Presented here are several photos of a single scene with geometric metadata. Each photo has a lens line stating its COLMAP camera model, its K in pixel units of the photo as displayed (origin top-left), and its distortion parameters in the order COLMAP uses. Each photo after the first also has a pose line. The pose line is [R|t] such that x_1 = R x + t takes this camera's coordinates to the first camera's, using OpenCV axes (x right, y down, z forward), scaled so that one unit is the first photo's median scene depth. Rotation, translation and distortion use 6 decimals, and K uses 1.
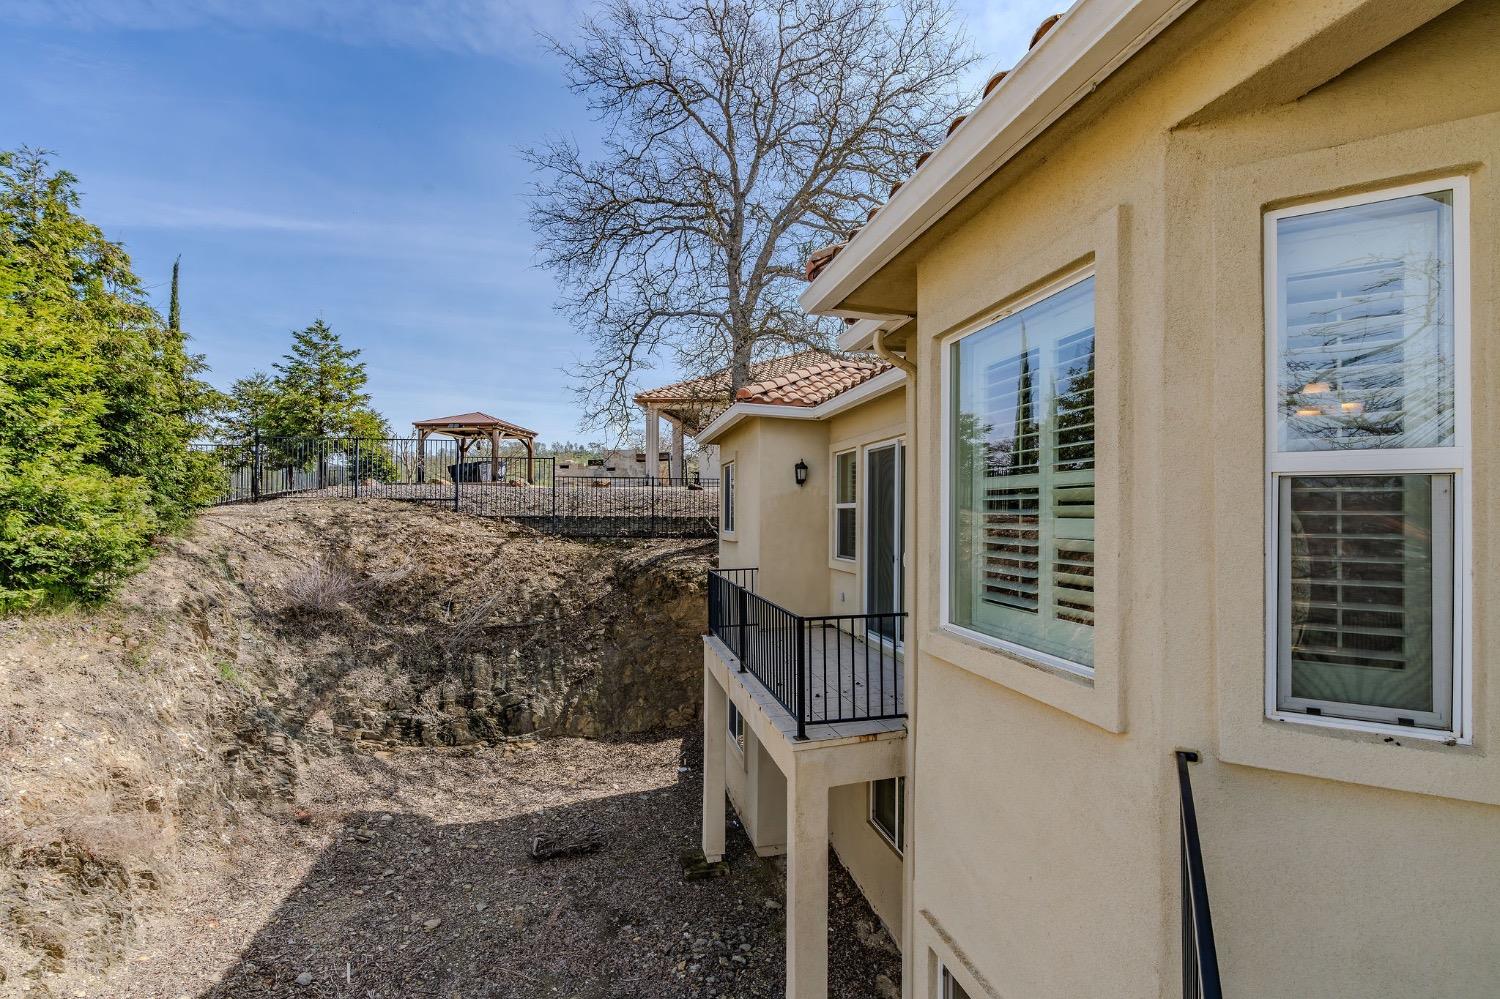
lens RADIAL K [[681.8, 0, 772.0], [0, 681.8, 505.1], [0, 0, 1]] dist [-0.011662, 0.002478]
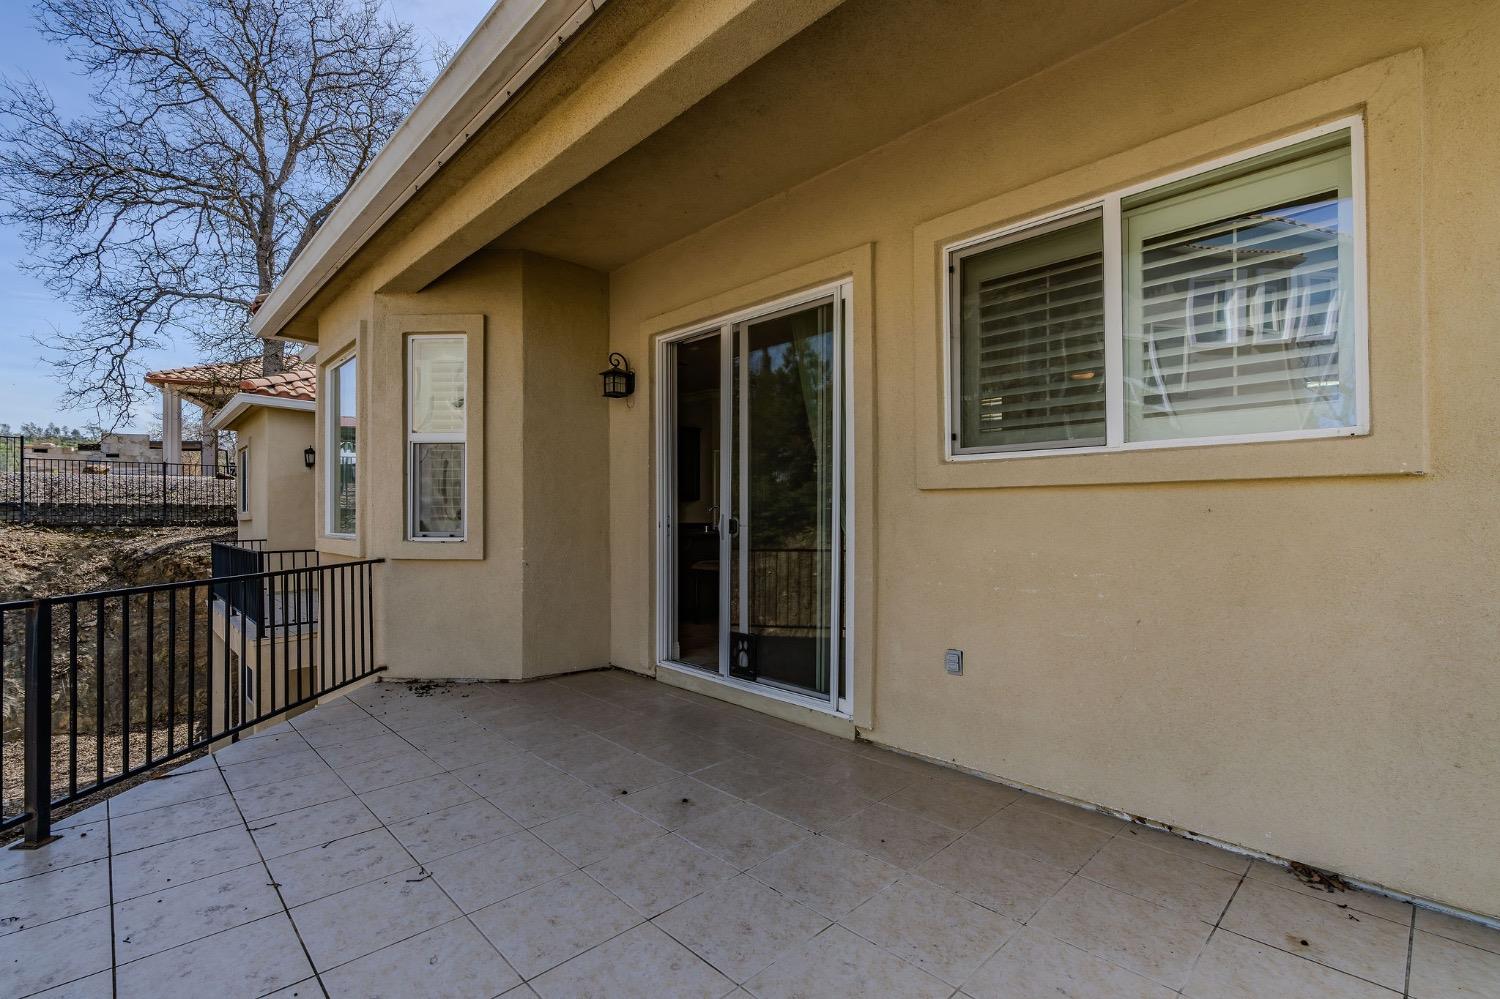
lens RADIAL K [[681.8, 0, 737.9], [0, 681.8, 523.7], [0, 0, 1]] dist [-0.011662, 0.002478]
pose [[0.876817, -0.004280, 0.480805, 0.076696], [-0.003950, 0.999863, 0.016105, 0.027178], [-0.480808, -0.016020, 0.876680, -0.228289]]
